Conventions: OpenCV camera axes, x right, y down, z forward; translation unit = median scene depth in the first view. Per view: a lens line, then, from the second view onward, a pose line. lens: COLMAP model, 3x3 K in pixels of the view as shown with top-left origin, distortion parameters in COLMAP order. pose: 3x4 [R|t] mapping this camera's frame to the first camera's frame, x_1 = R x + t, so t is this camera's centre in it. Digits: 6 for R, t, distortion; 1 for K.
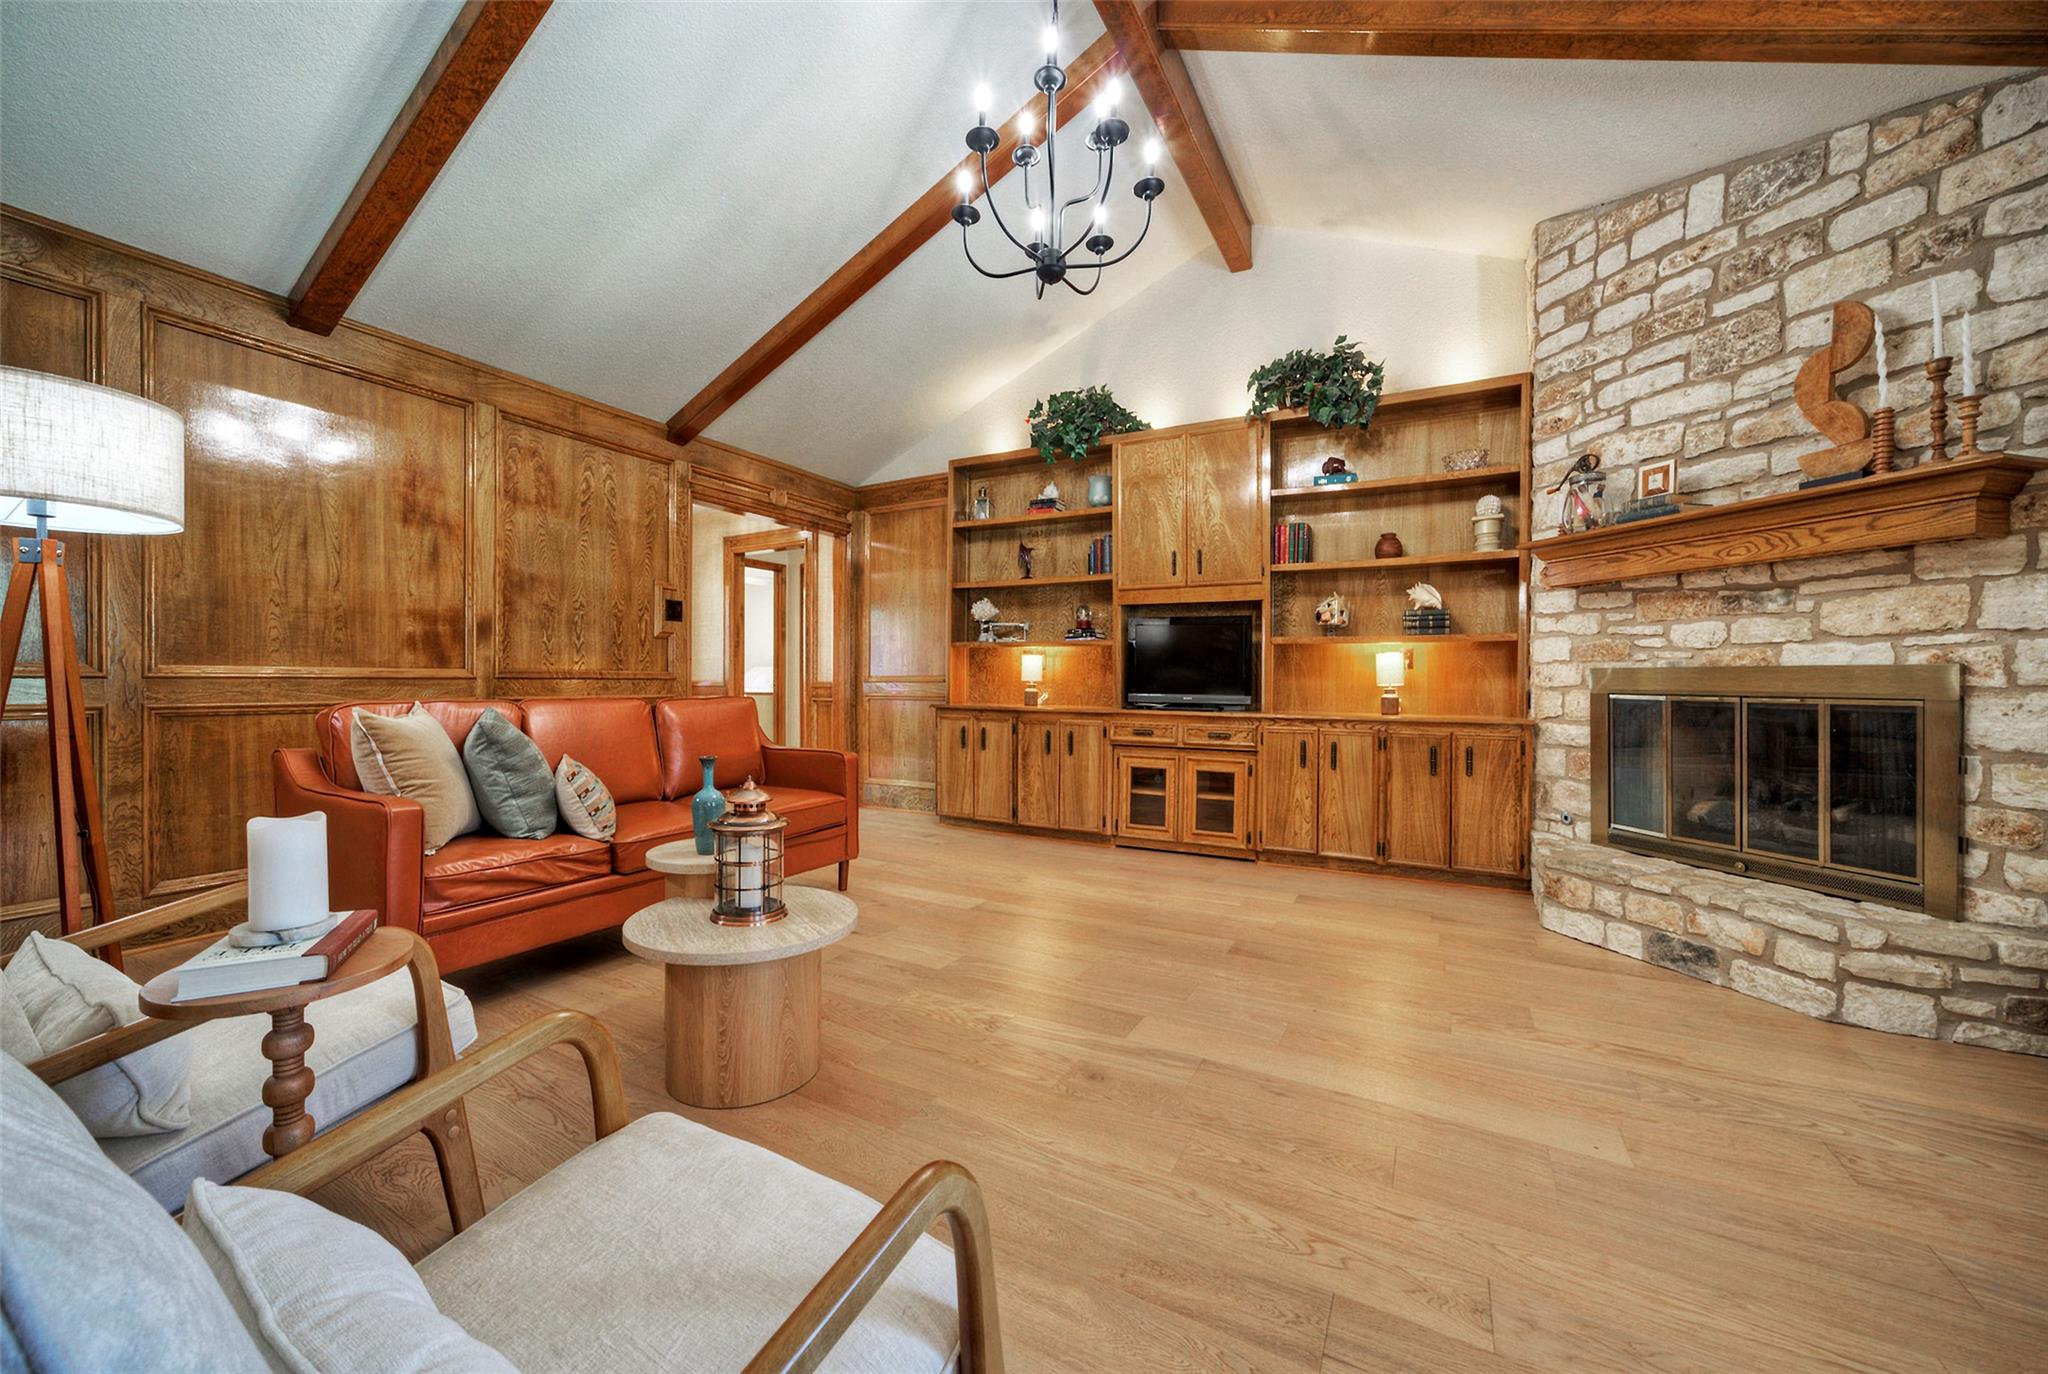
lens RADIAL K [[777.2, 0, 1031.2], [0, 777.2, 687.6], [0, 0, 1]] dist [0.002575, 0.000182]
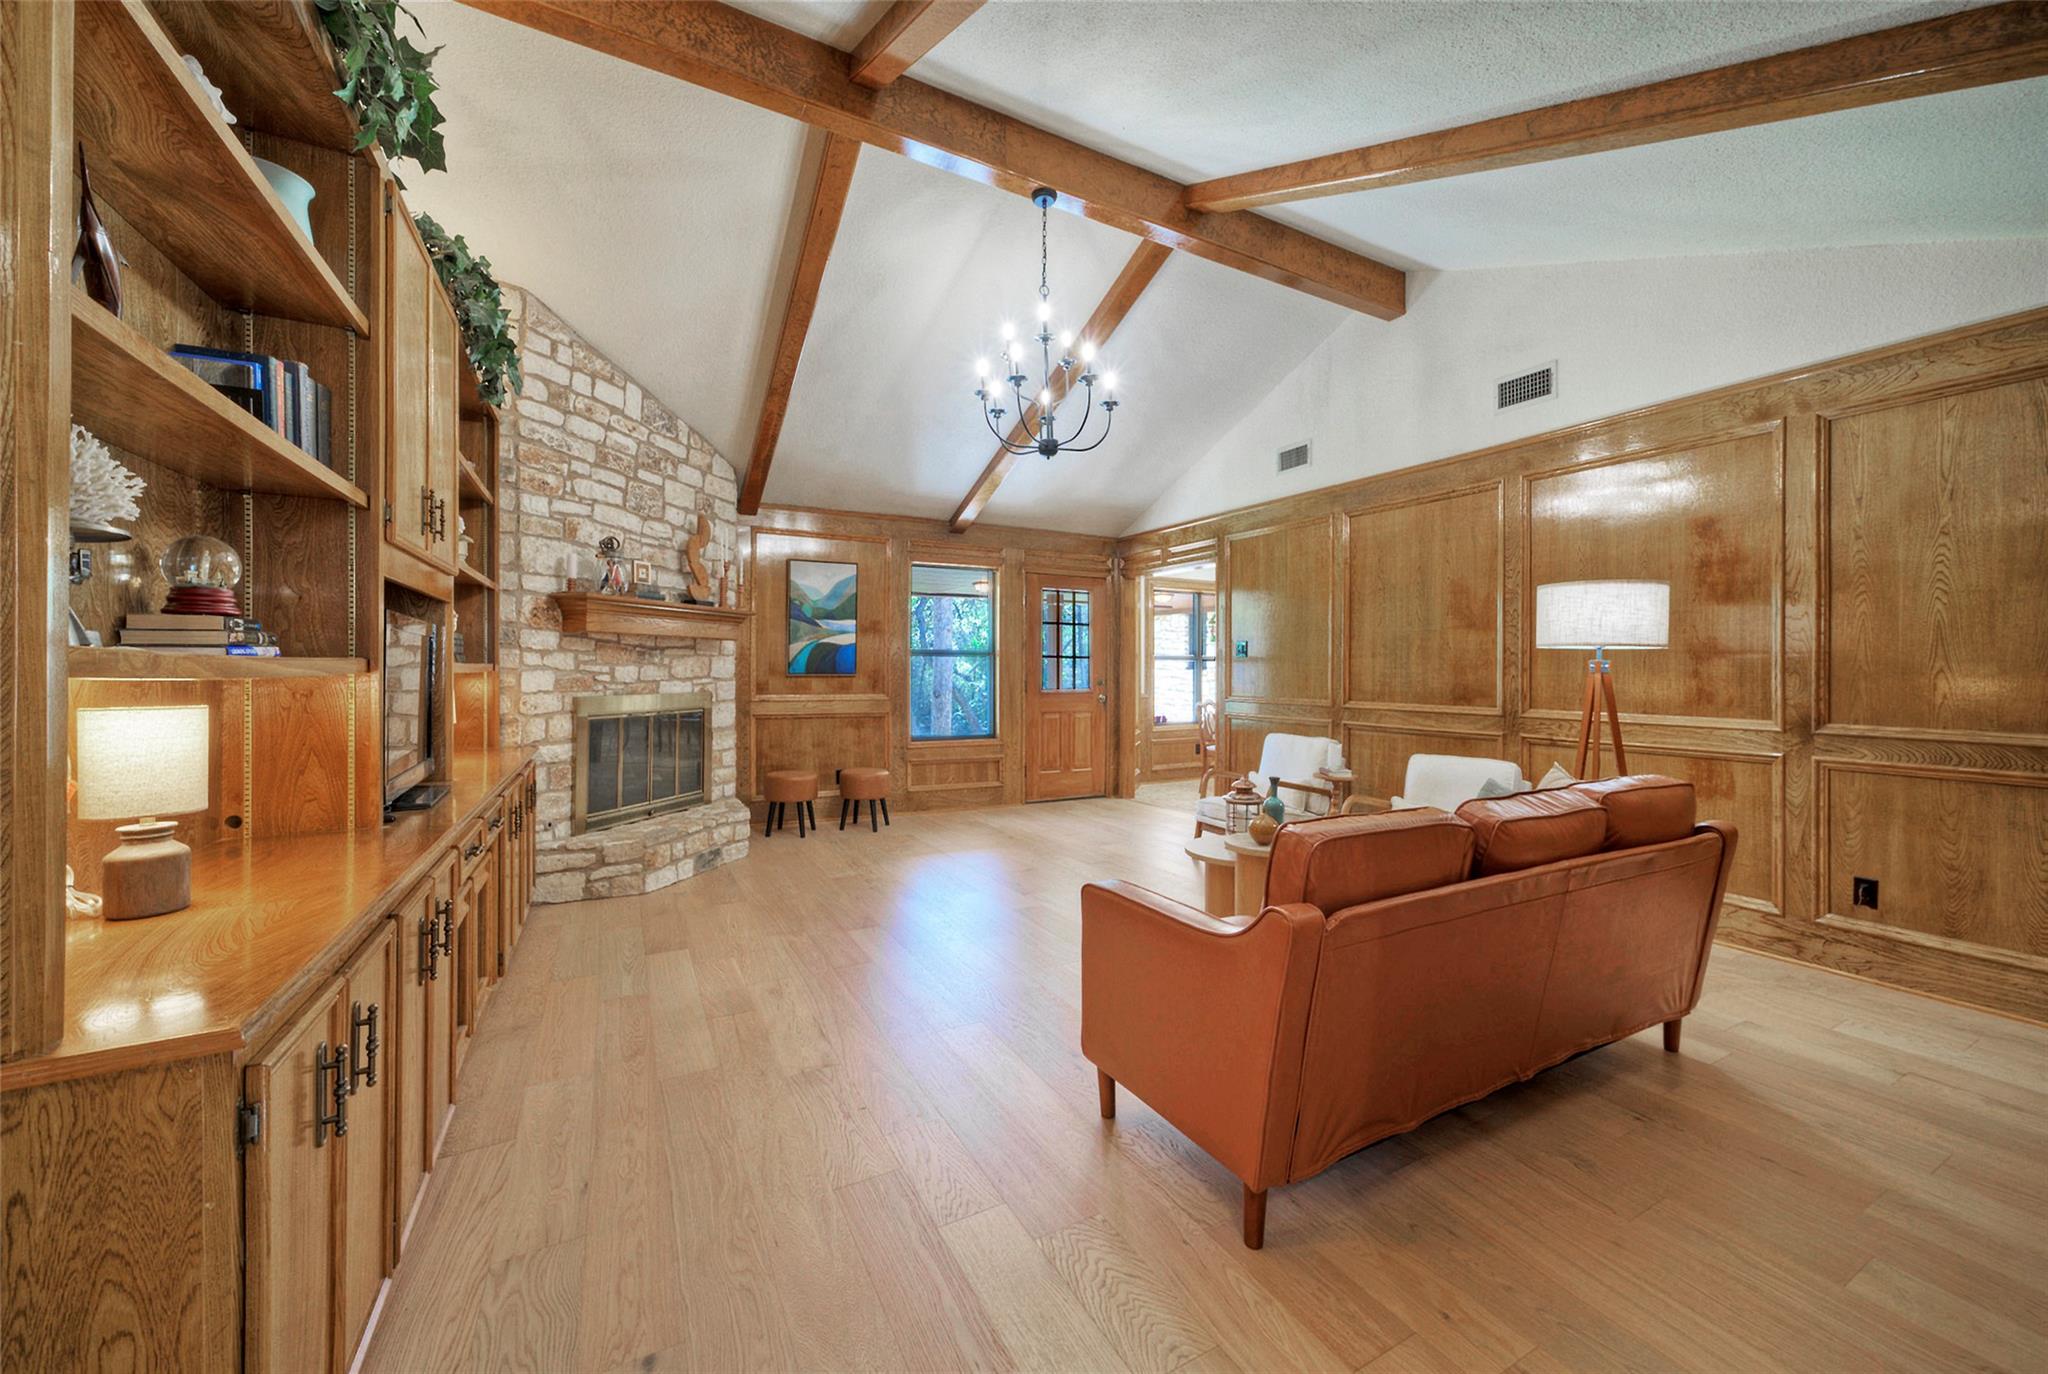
lens RADIAL K [[777.2, 0, 954.7], [0, 777.2, 659.0], [0, 0, 1]] dist [0.002575, 0.000182]
pose [[-0.785945, -0.004676, 0.618279, -0.558010], [-0.007047, 0.999974, -0.001396, -0.091665], [-0.618256, -0.005454, -0.785958, 1.655586]]
